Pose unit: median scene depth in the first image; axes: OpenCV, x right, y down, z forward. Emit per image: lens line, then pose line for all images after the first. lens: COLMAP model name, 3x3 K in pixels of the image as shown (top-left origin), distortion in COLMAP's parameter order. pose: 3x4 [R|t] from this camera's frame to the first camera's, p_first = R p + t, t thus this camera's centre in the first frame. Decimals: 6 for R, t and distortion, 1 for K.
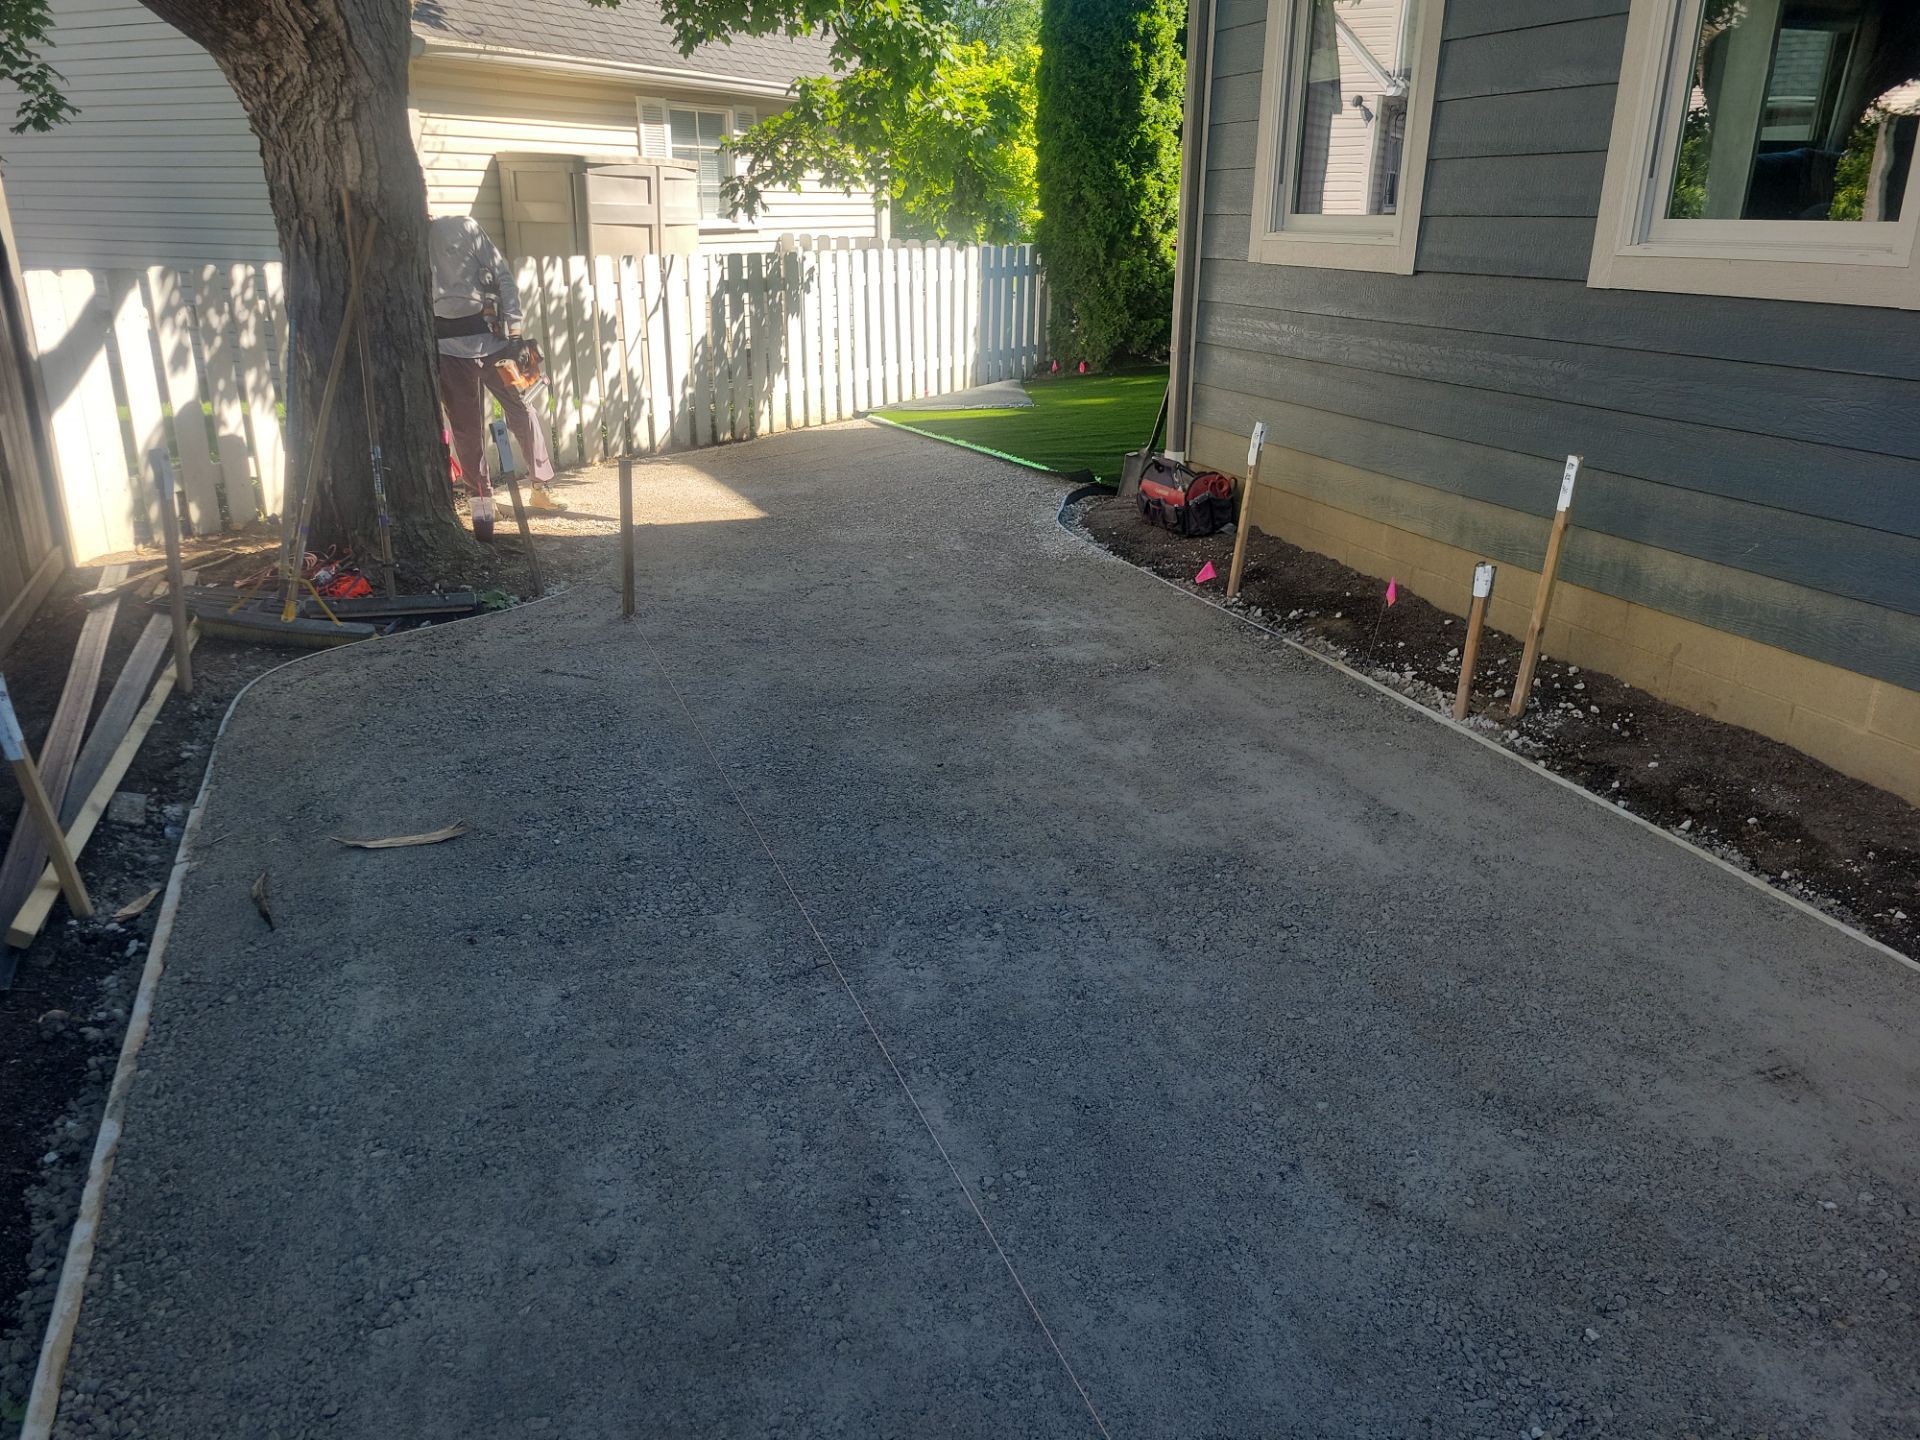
lens RADIAL K [[1431.9, 0, 926.8], [0, 1431.9, 742.5], [0, 0, 1]] dist [0.038721, -0.015118]
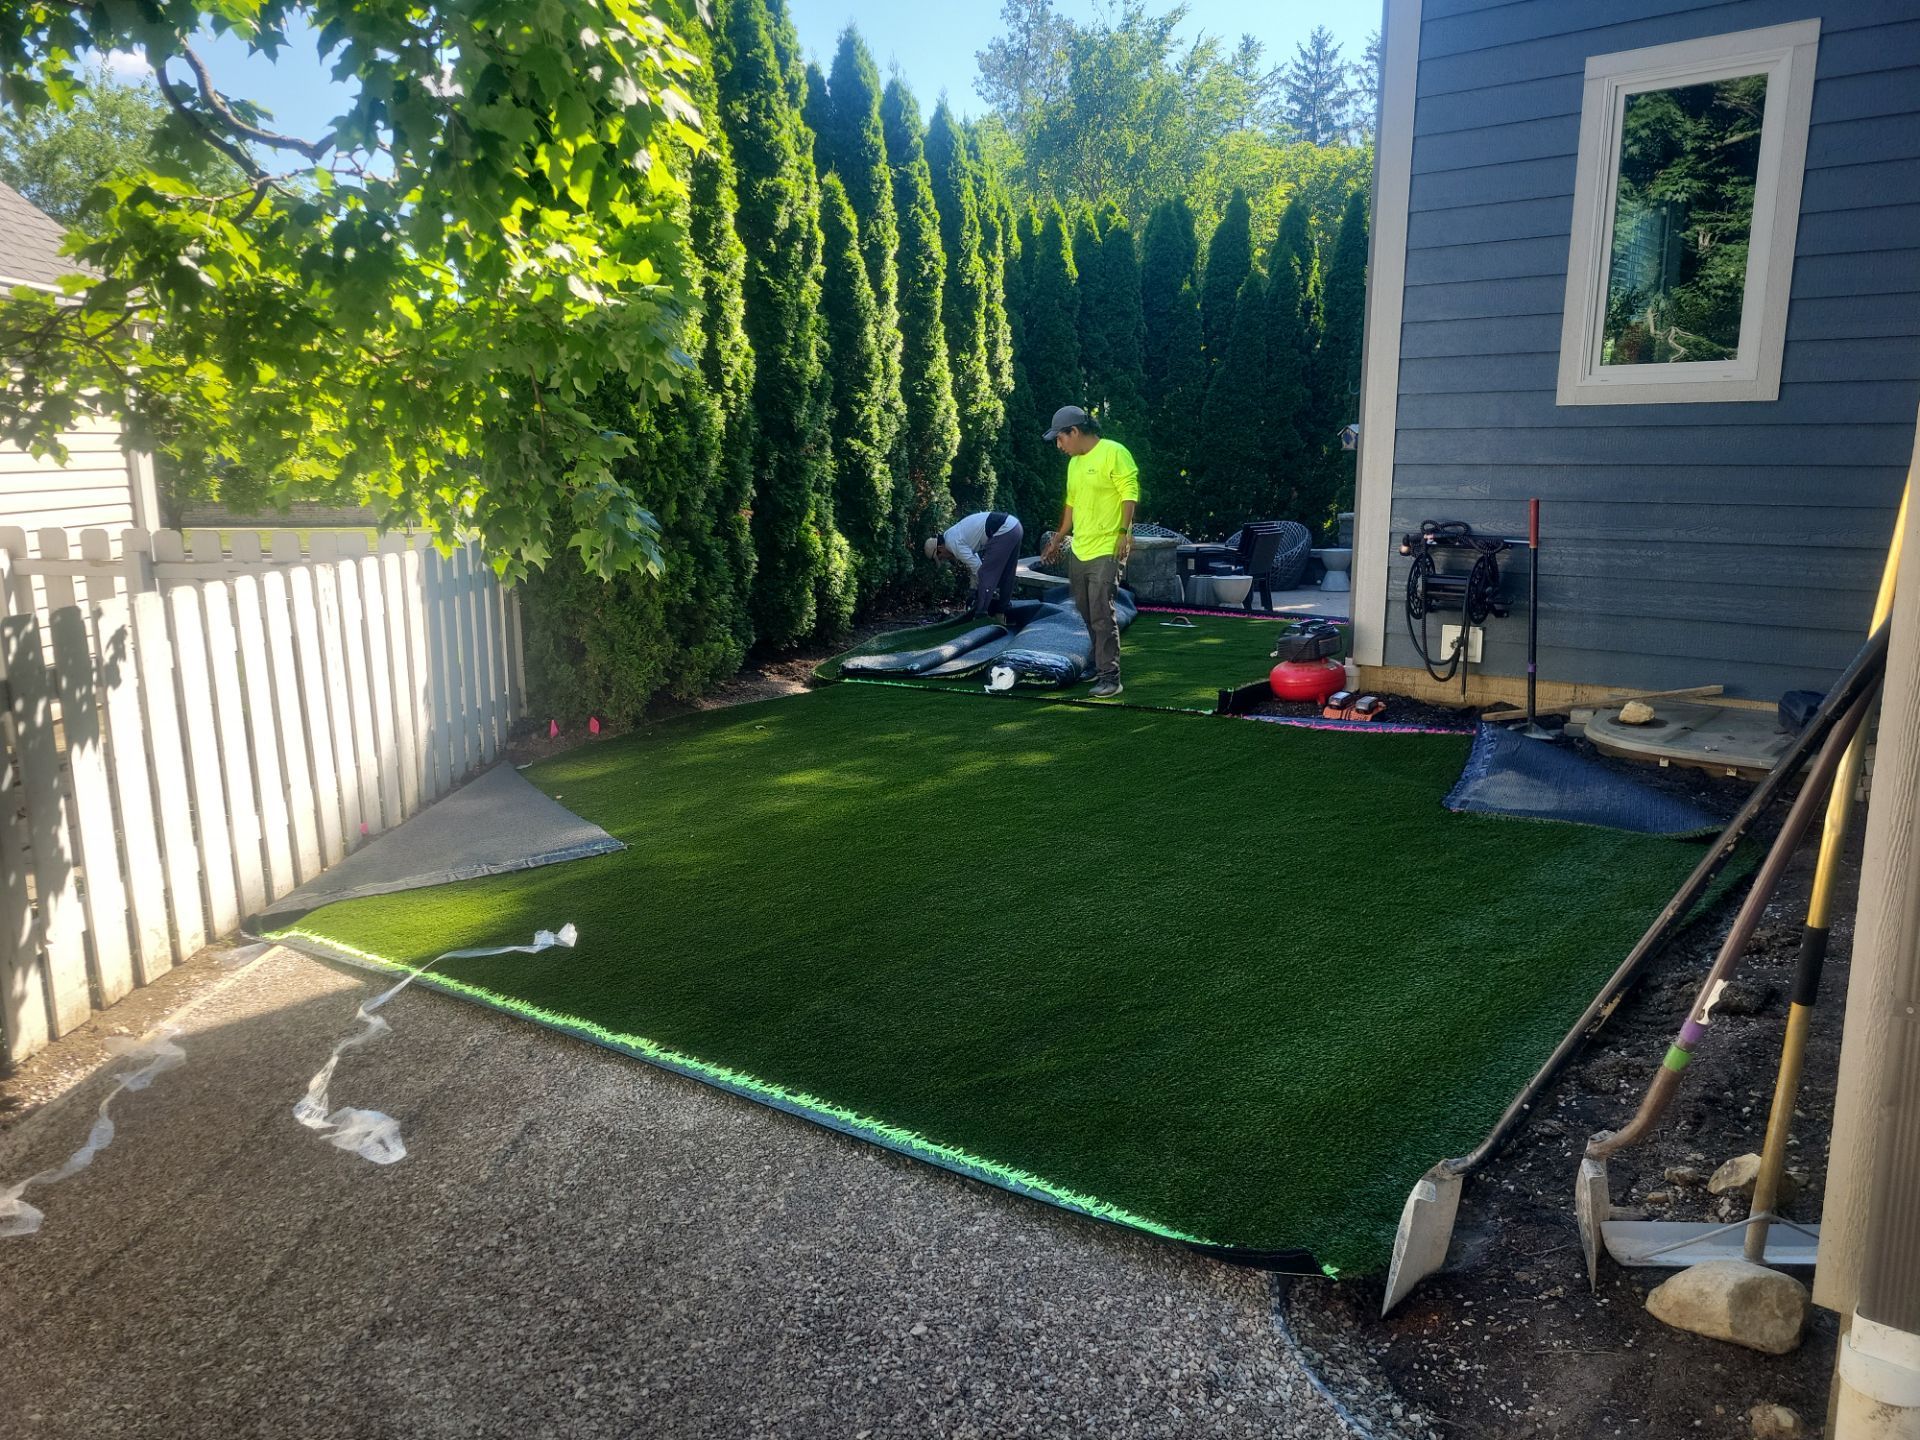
lens RADIAL K [[1438.7, 0, 963.5], [0, 1438.7, 736.0], [0, 0, 1]] dist [0.036916, -0.019286]
pose [[0.853818, -0.108750, 0.509086, -0.090000], [0.188532, 0.976146, -0.107676, -0.207913], [-0.485233, 0.187914, 0.853954, 0.518810]]
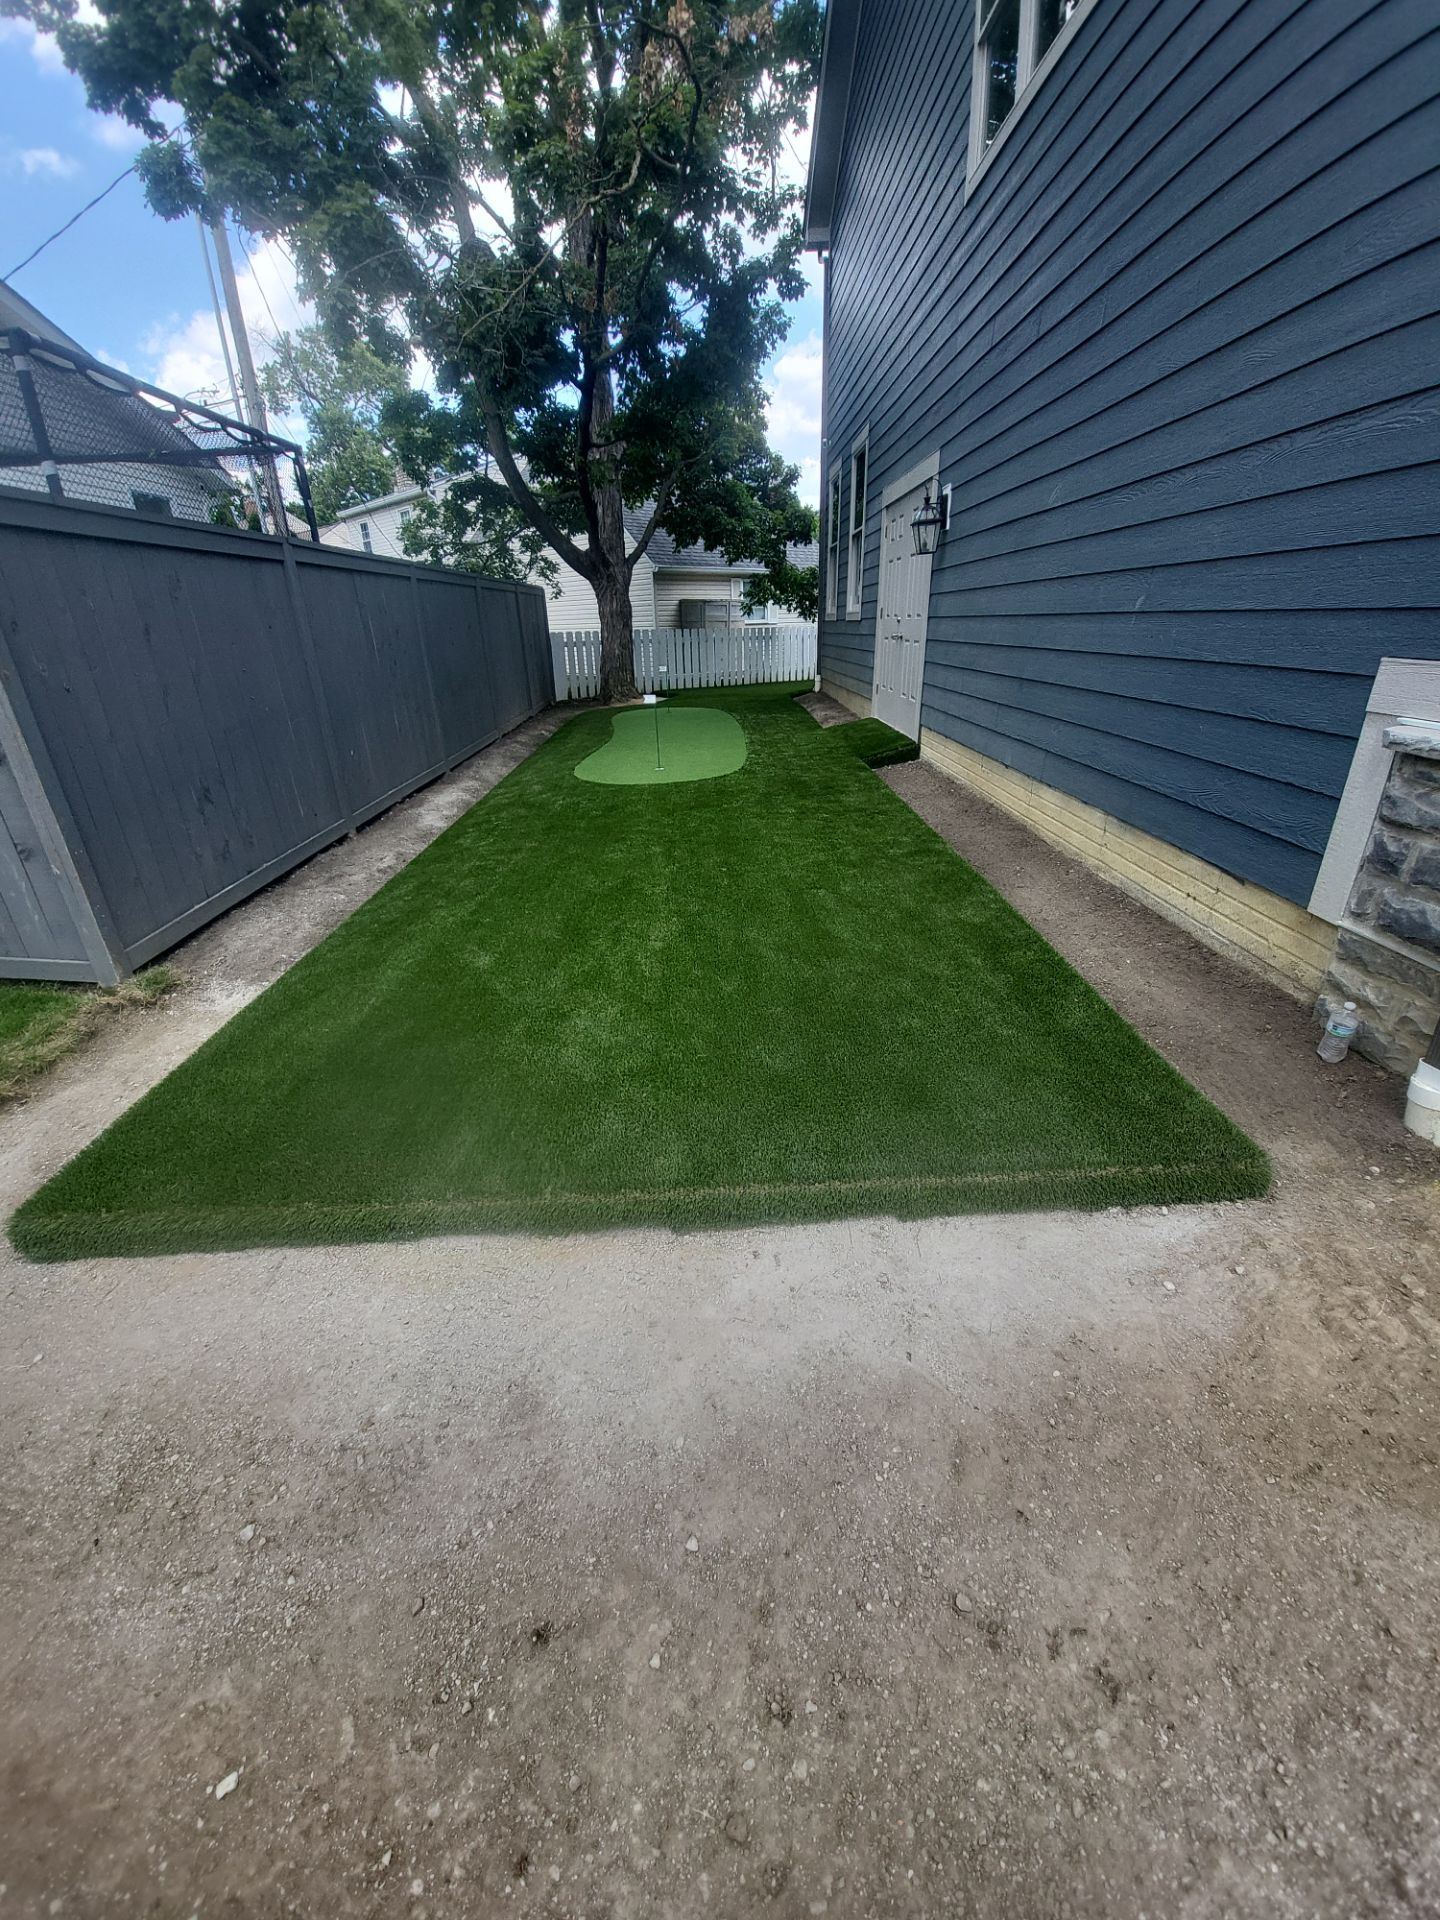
lens RADIAL K [[756.9, 0, 720.0], [0, 756.9, 960.0], [0, 0, 1]] dist [-0.010262, -0.000167]
pose [[0.949564, 0.103108, -0.296135, 0.385730], [-0.084151, 0.993543, 0.076098, 0.264101], [0.302070, -0.047340, 0.952110, -0.636365]]
